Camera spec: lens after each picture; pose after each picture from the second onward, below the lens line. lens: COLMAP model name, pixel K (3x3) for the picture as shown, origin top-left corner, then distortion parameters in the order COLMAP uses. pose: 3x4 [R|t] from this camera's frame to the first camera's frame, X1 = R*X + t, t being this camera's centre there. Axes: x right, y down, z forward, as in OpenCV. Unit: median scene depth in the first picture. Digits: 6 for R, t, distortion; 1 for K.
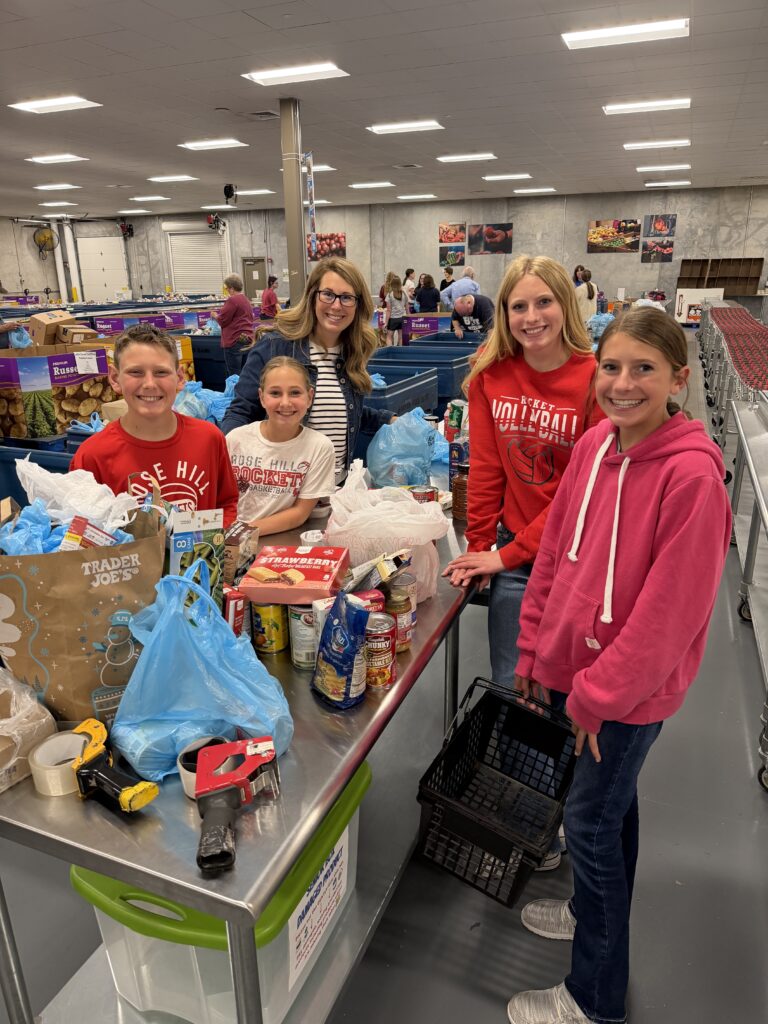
lens RADIAL K [[726.3, 0, 385.1], [0, 726.3, 514.9], [0, 0, 1]] dist [-0.007268, -0.007833]
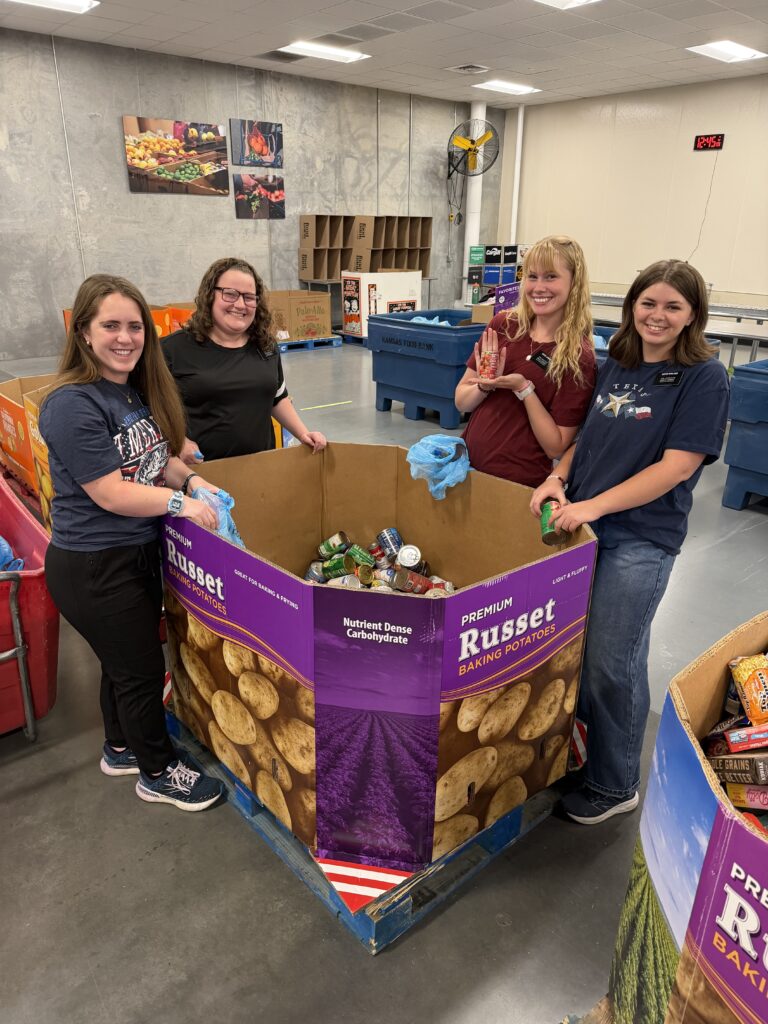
lens RADIAL K [[726.3, 0, 384.5], [0, 726.3, 518.8], [0, 0, 1]] dist [-0.007268, -0.007833]
pose [[0.467463, -0.311952, 0.827142, -0.075617], [0.255530, 0.943409, 0.211388, -0.234675], [-0.846276, 0.112544, 0.520721, 0.684102]]
